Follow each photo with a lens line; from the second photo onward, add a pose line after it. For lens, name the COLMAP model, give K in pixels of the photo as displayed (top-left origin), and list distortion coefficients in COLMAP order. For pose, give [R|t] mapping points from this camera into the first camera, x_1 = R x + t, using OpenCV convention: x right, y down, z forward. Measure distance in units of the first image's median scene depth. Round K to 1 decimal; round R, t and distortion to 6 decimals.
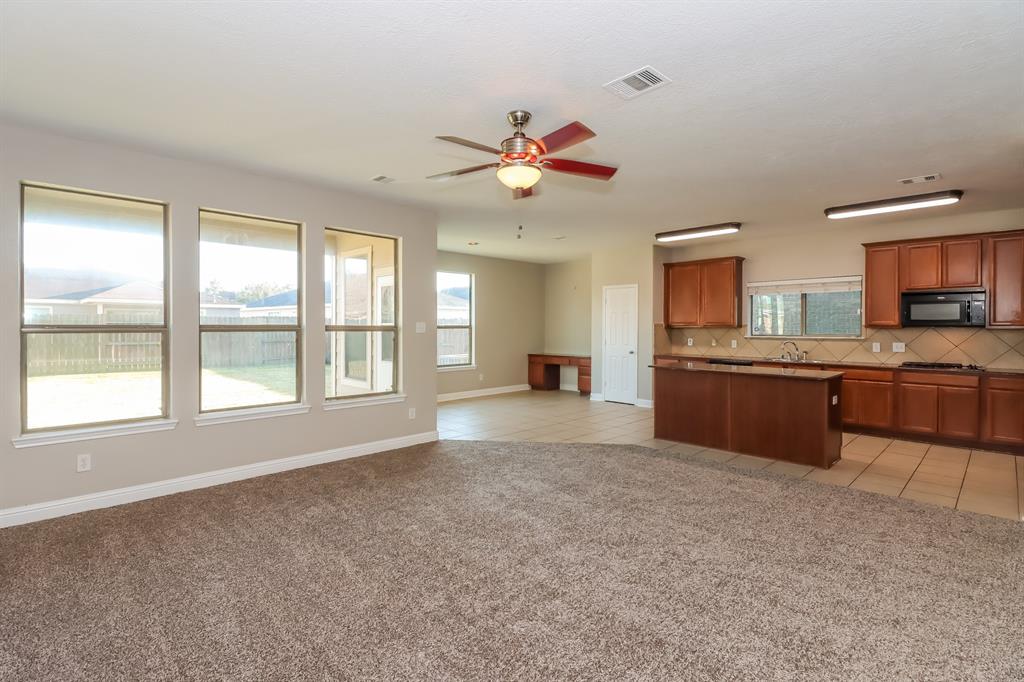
lens RADIAL K [[489.3, 0, 513.4], [0, 489.3, 333.1], [0, 0, 1]] dist [0.001671, -0.000077]
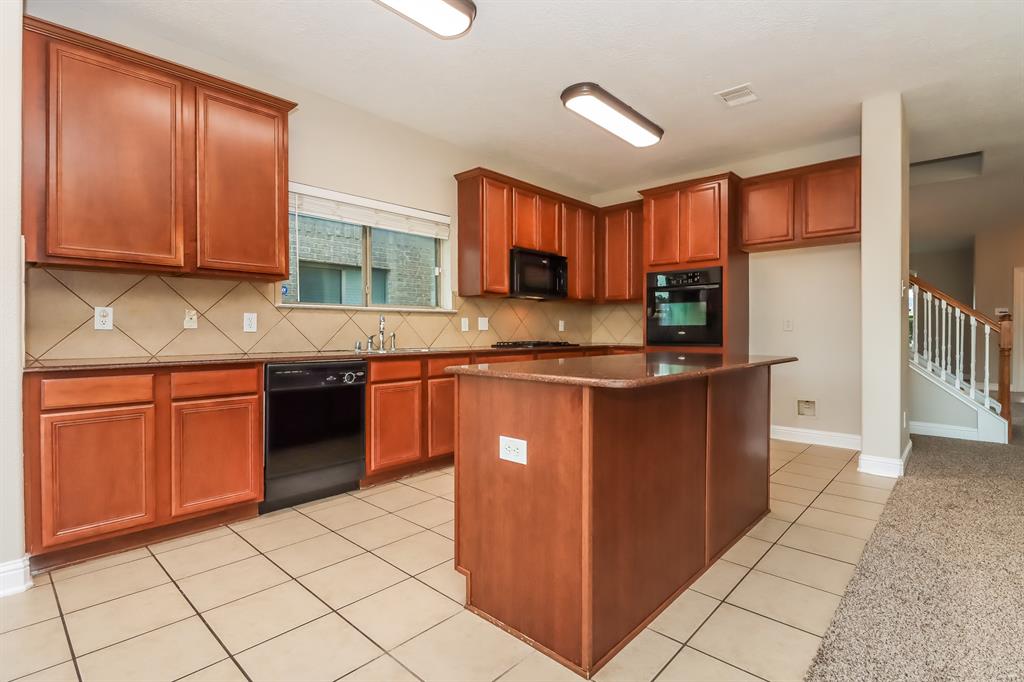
lens RADIAL K [[489.3, 0, 513.4], [0, 489.3, 333.1], [0, 0, 1]] dist [0.001671, -0.000077]
pose [[-0.042036, -0.006532, 0.999095, 0.046240], [0.015357, 0.999856, 0.007183, 0.037480], [-0.998998, 0.015645, -0.041930, 0.958150]]
